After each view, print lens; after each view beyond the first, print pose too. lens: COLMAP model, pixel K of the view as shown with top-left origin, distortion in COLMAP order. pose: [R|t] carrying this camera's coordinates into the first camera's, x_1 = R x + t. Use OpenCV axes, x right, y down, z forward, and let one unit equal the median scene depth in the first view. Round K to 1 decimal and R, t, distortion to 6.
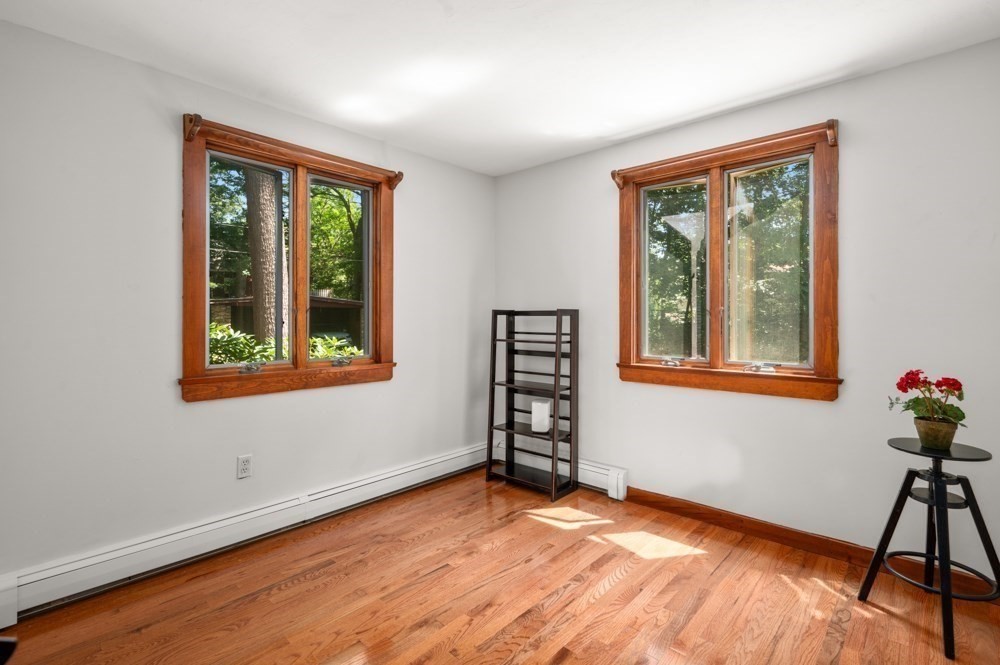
lens RADIAL K [[458.4, 0, 505.9], [0, 458.4, 324.4], [0, 0, 1]] dist [-0.000814, 0.000336]
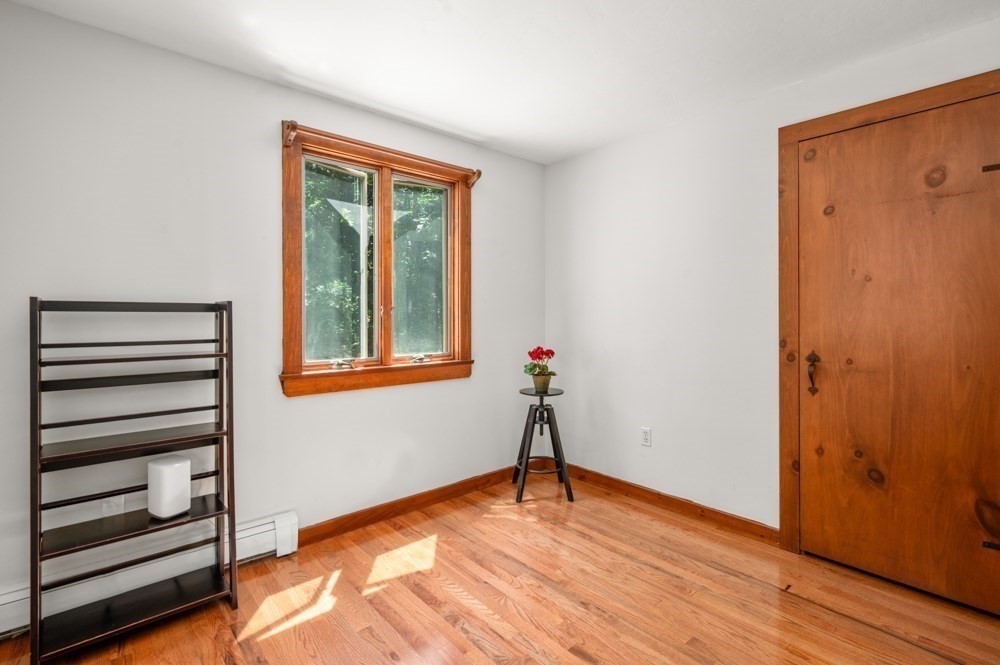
lens RADIAL K [[458.4, 0, 504.3], [0, 458.4, 325.0], [0, 0, 1]] dist [-0.000814, 0.000336]
pose [[0.131311, -0.017252, 0.991191, -0.558151], [0.017306, 0.999736, 0.015108, -0.004061], [-0.991190, 0.015170, 0.131575, 0.656020]]
